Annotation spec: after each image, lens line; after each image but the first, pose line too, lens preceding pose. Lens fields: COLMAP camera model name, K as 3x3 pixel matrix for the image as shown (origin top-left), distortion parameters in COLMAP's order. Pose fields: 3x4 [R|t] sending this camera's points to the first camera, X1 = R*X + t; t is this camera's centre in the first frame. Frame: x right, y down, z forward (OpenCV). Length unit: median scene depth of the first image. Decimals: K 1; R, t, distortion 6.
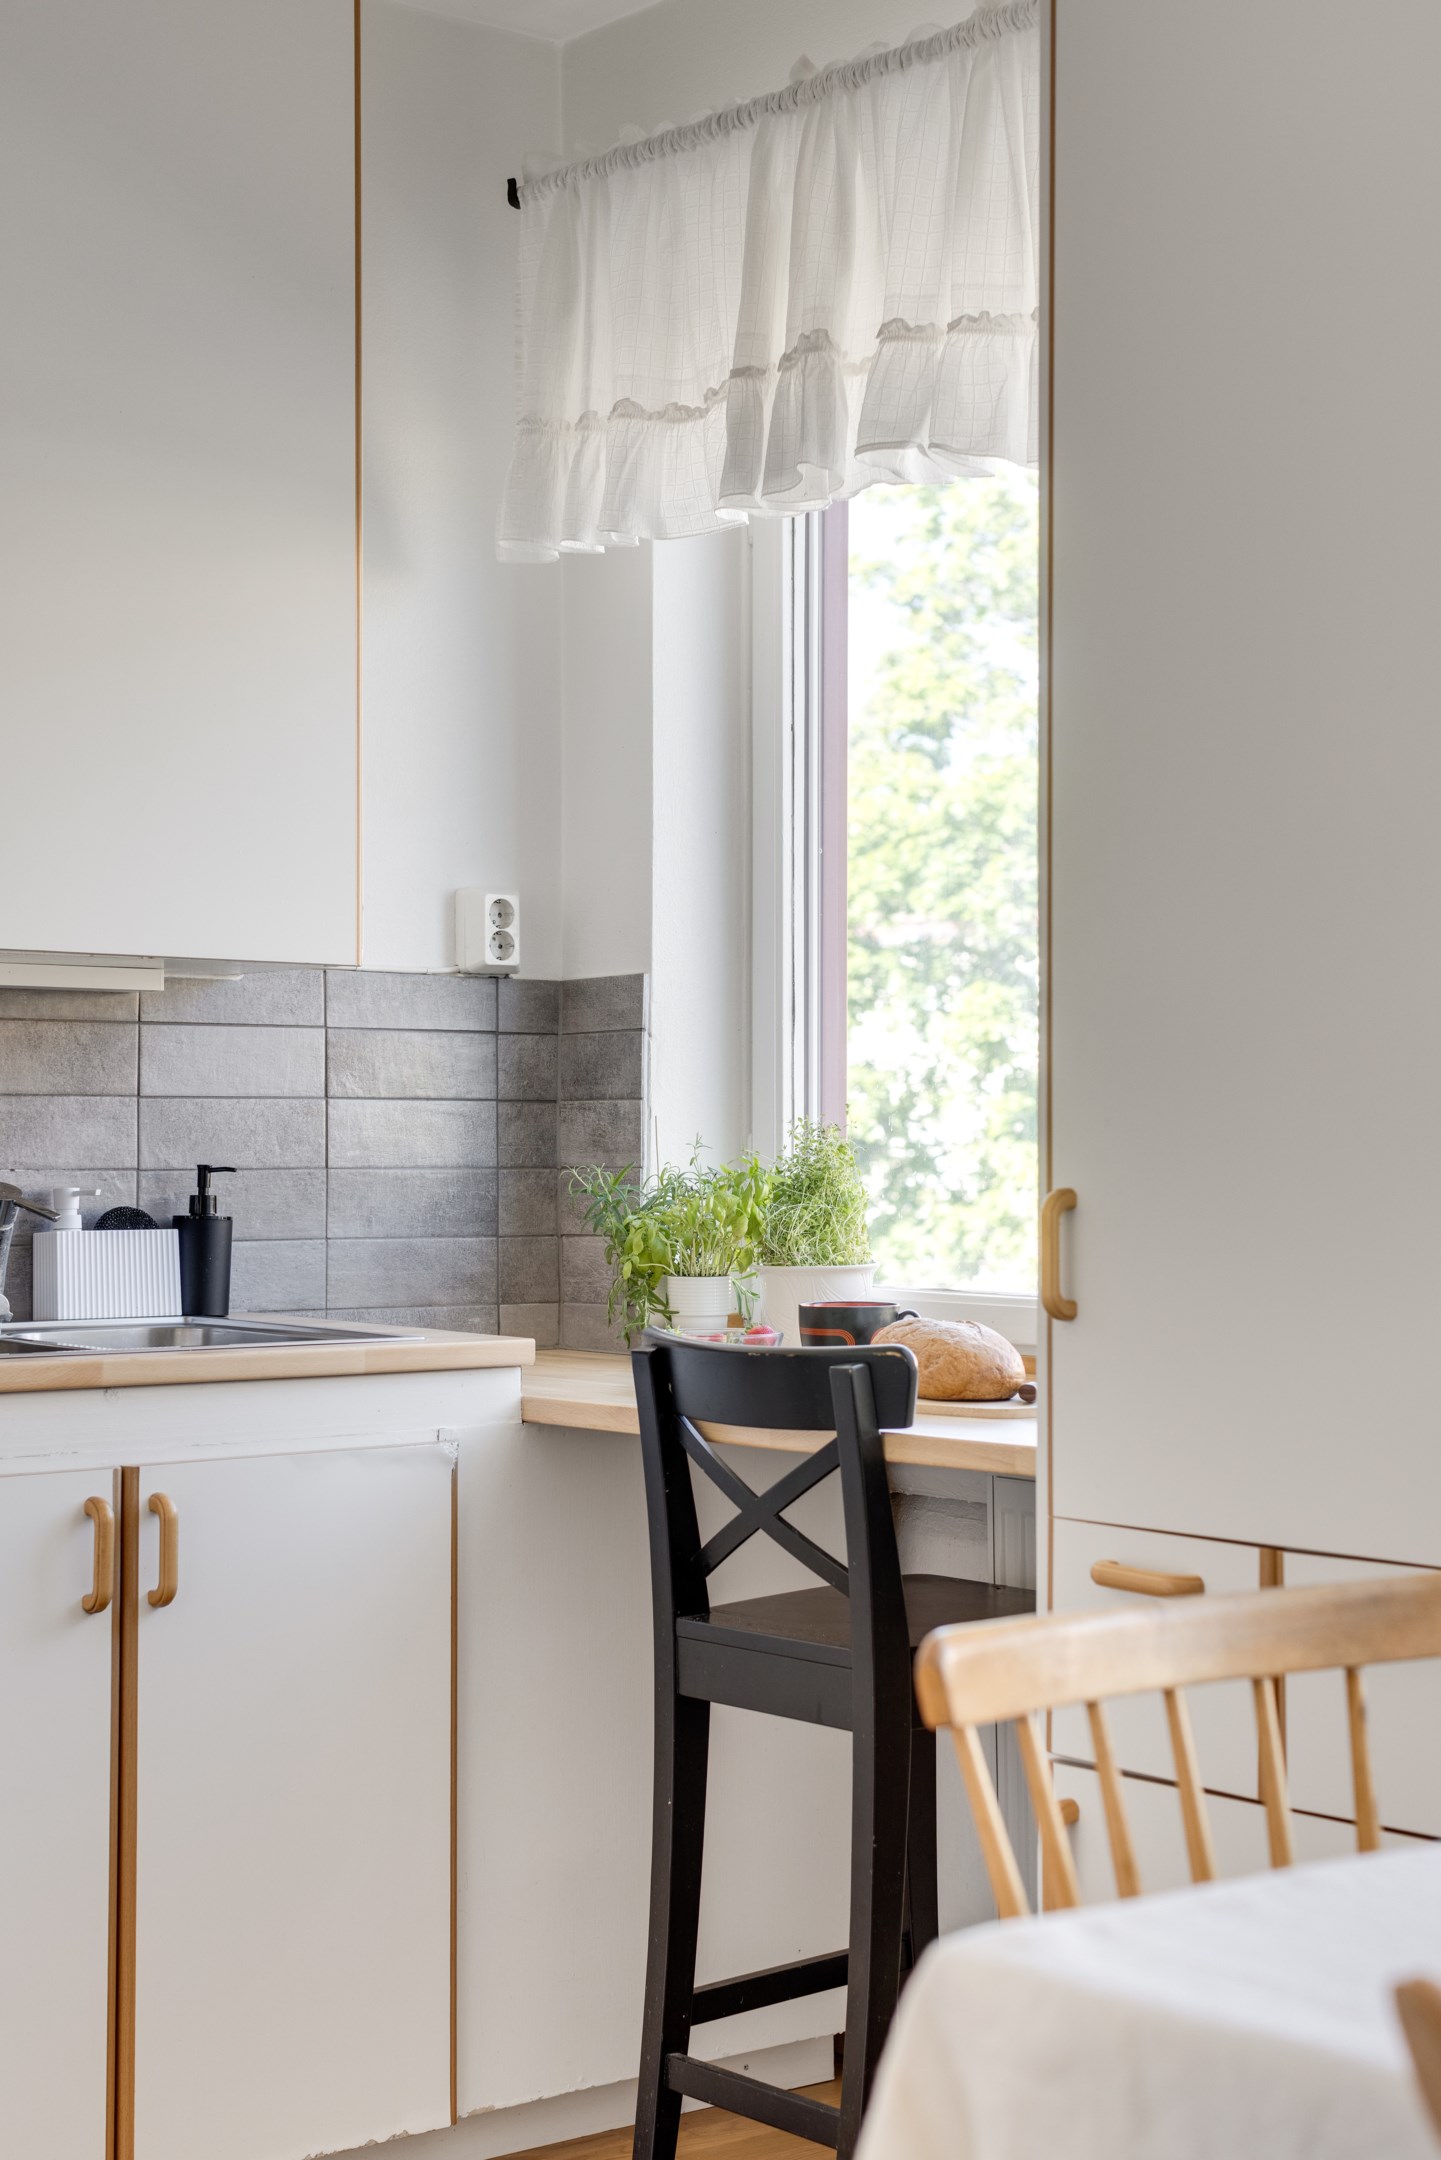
lens RADIAL K [[3337.6, 0, 720.5], [0, 3337.6, 1080.0], [0, 0, 1]] dist [0.146706, -0.076451]
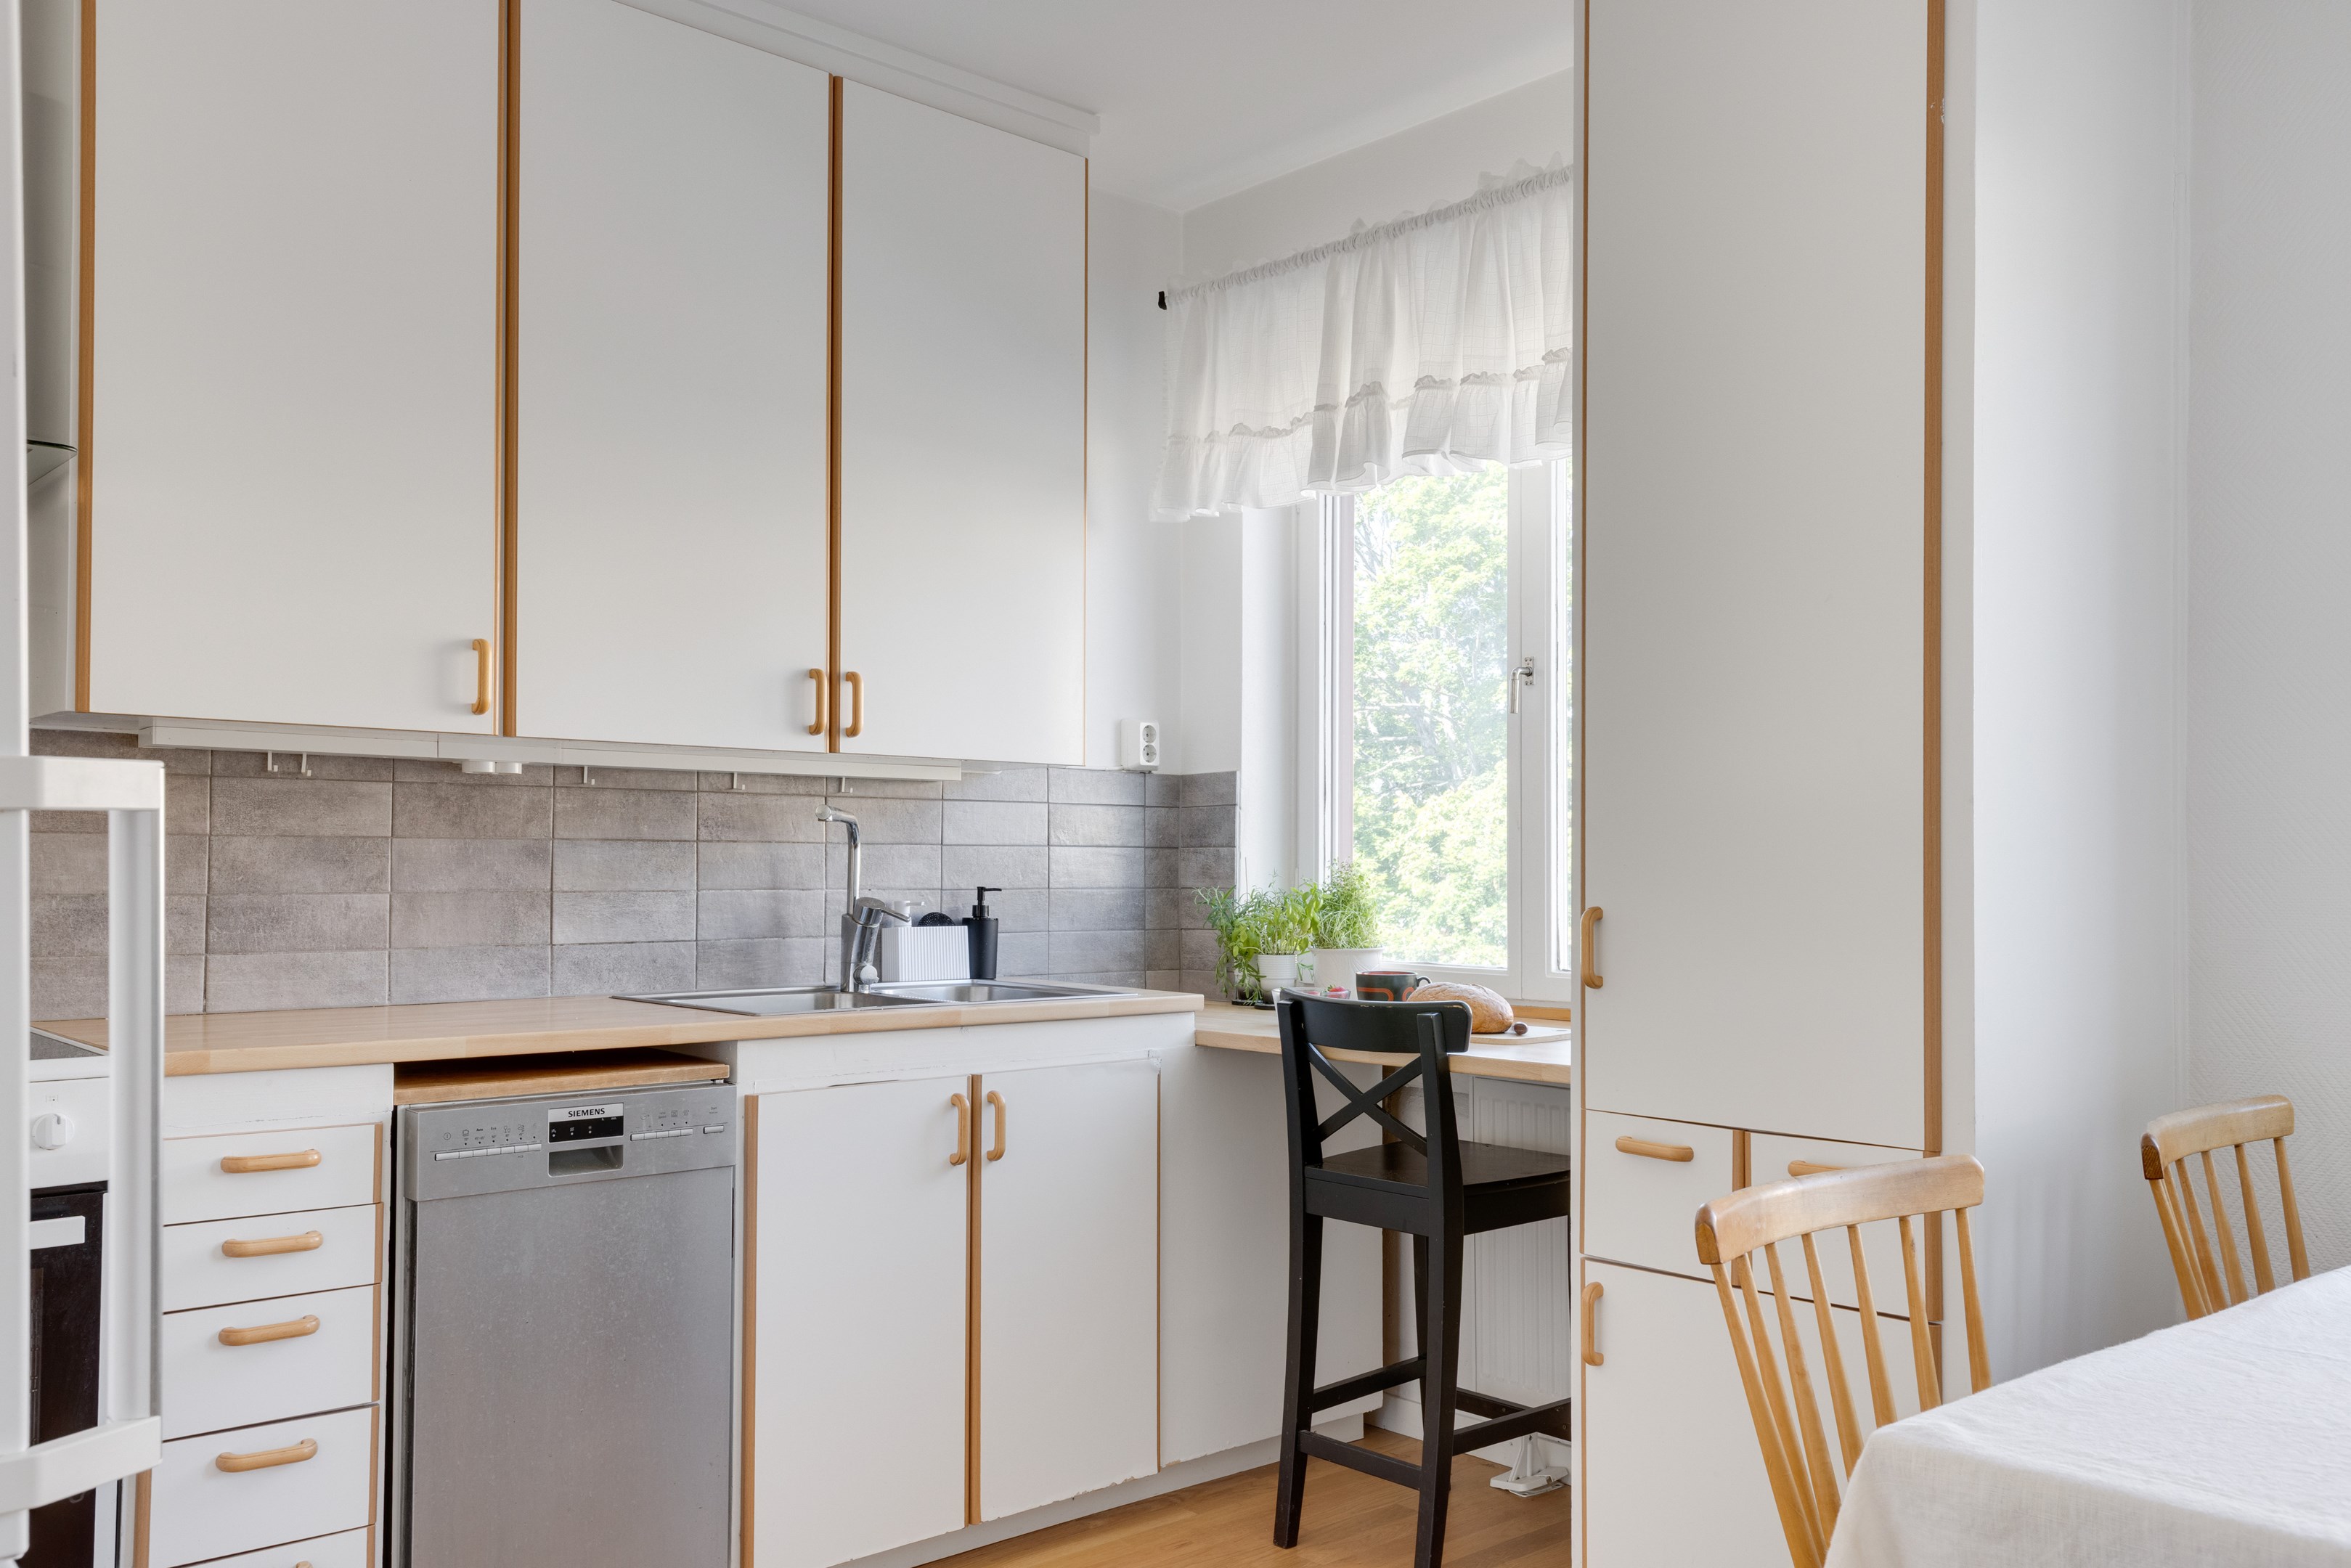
lens RADIAL K [[1908.7, 0, 1192.9], [0, 1908.7, 832.8], [0, 0, 1]] dist [0.056428, -0.011260]
pose [[0.998653, 0.003878, 0.051748, -0.098055], [-0.003954, 0.999991, 0.001368, -0.002667], [-0.051742, -0.001570, 0.998659, 0.060010]]
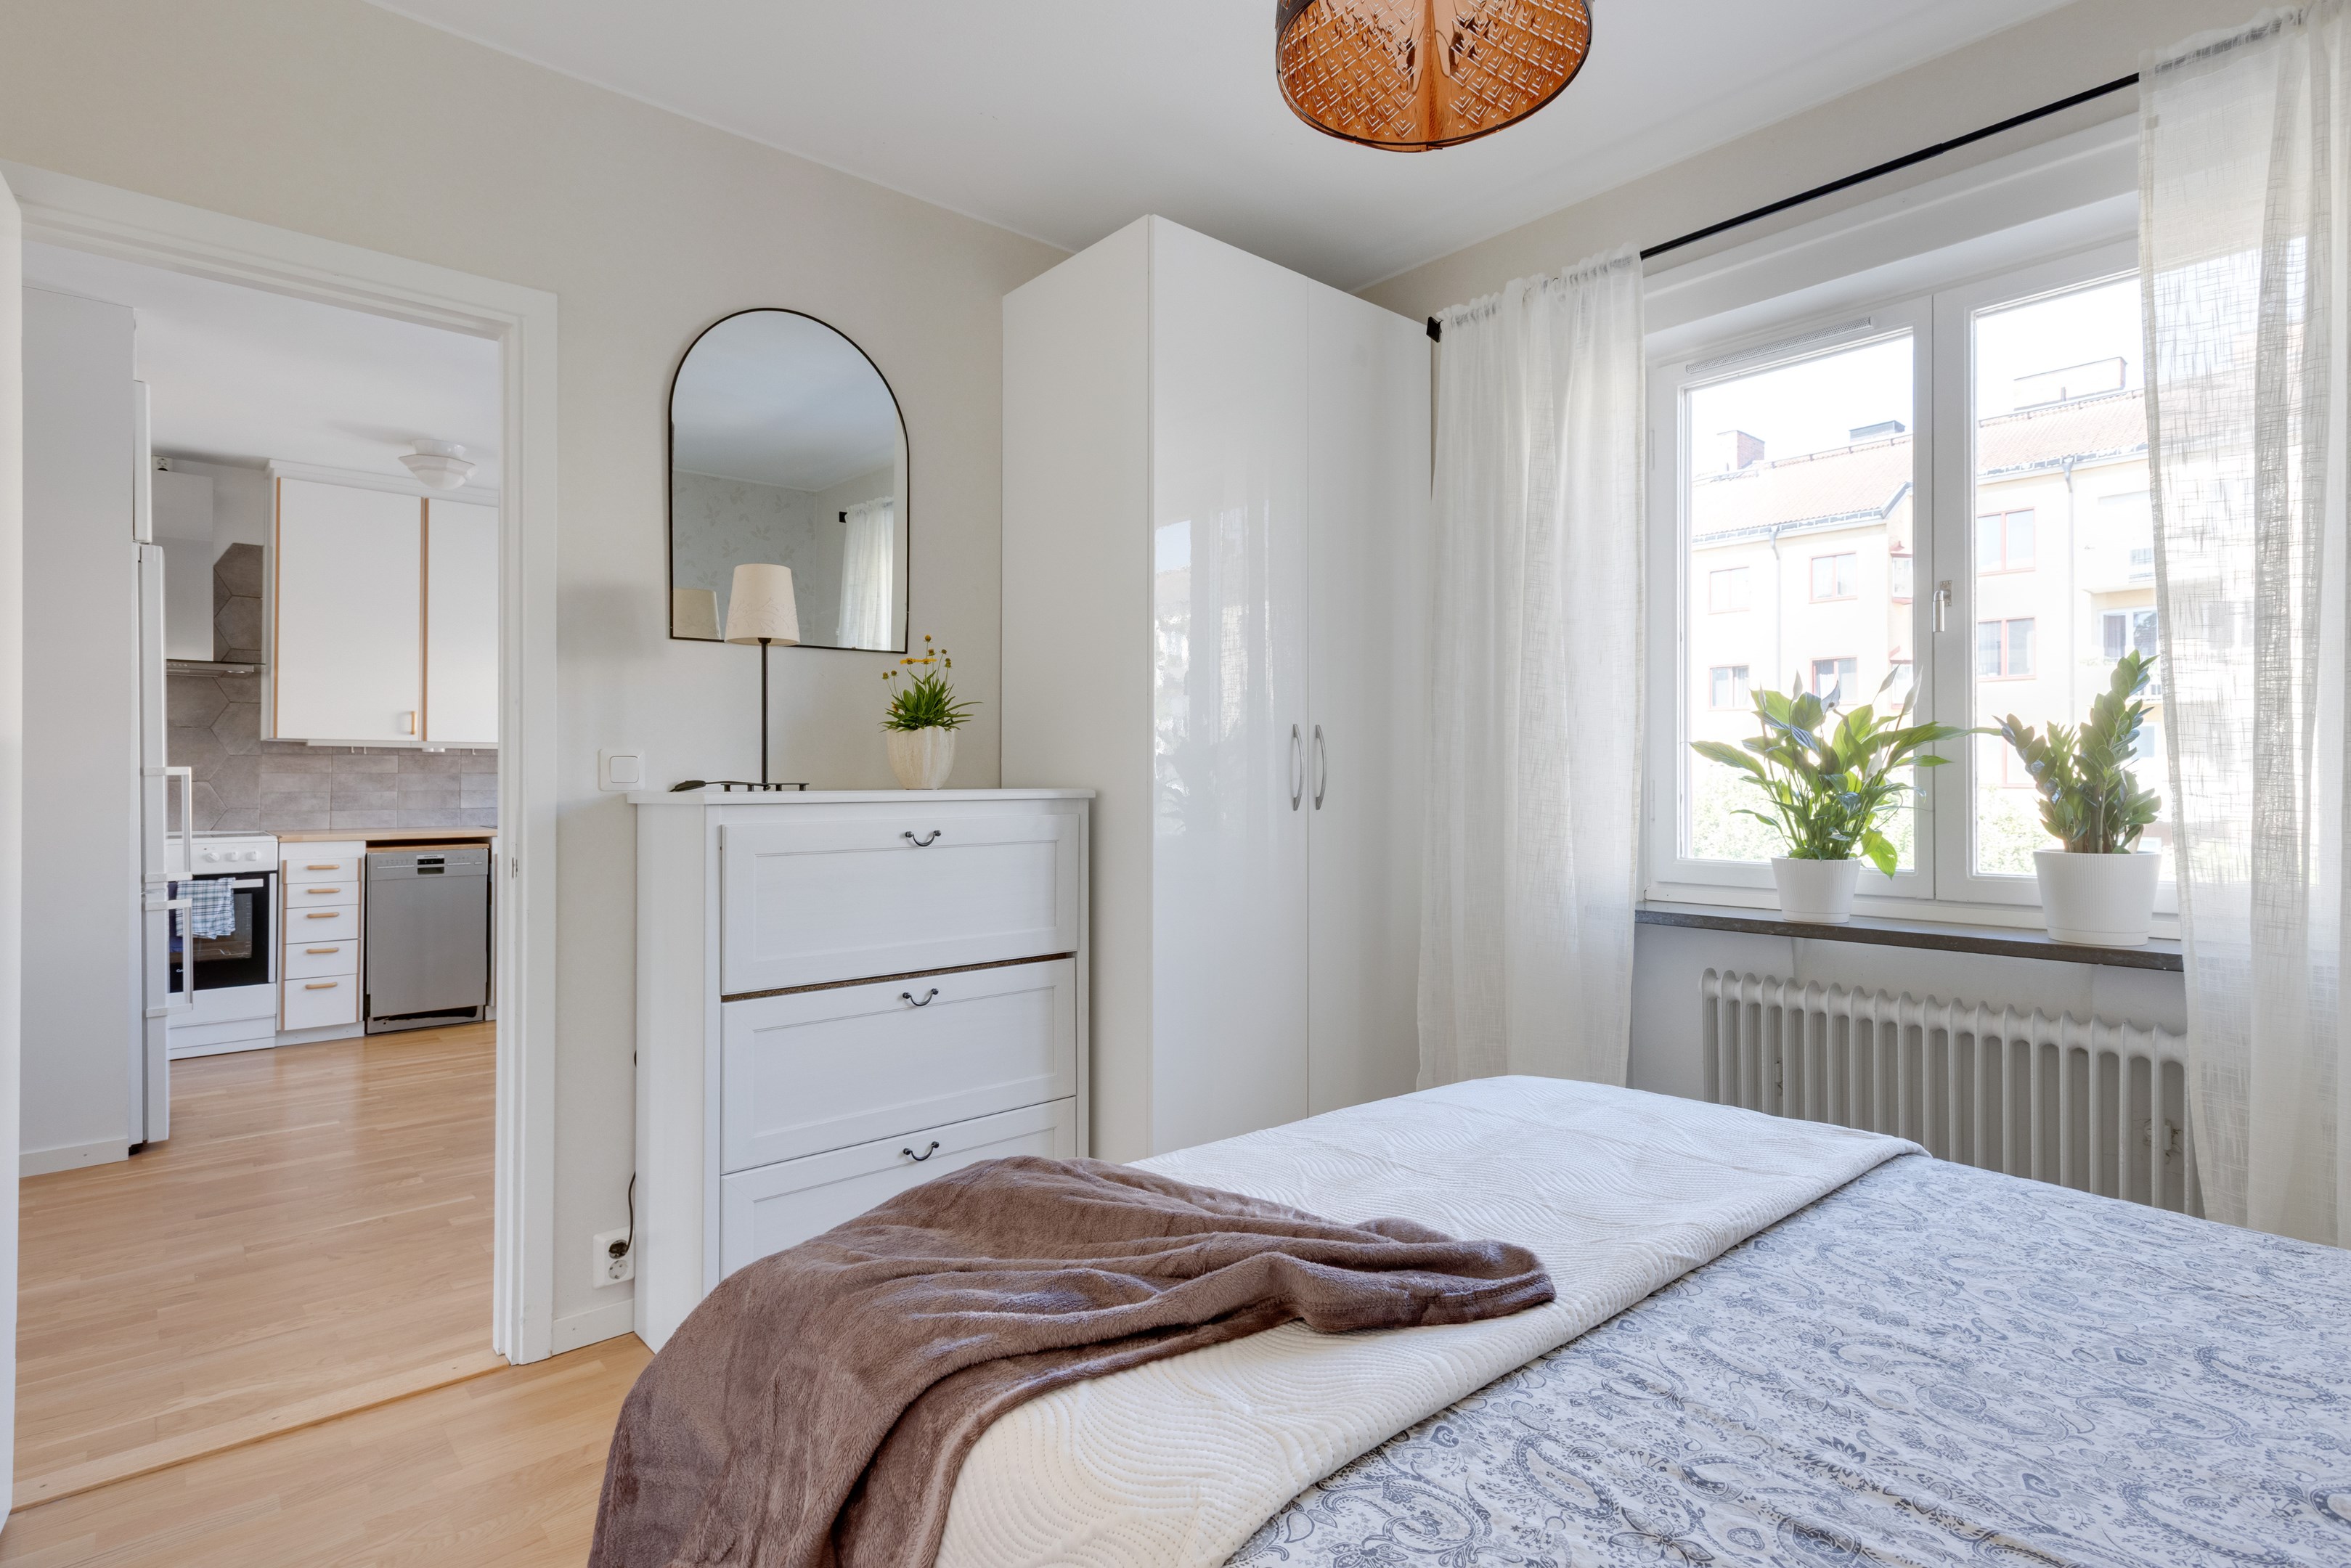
lens RADIAL K [[1183.4, 0, 1179.3], [0, 1183.4, 768.3], [0, 0, 1]] dist [0.018787, -0.000037]
pose [[0.999371, -0.003429, 0.035309, 0.515132], [0.003019, 0.999928, 0.011639, -0.018439], [-0.035347, -0.011525, 0.999309, -0.637044]]
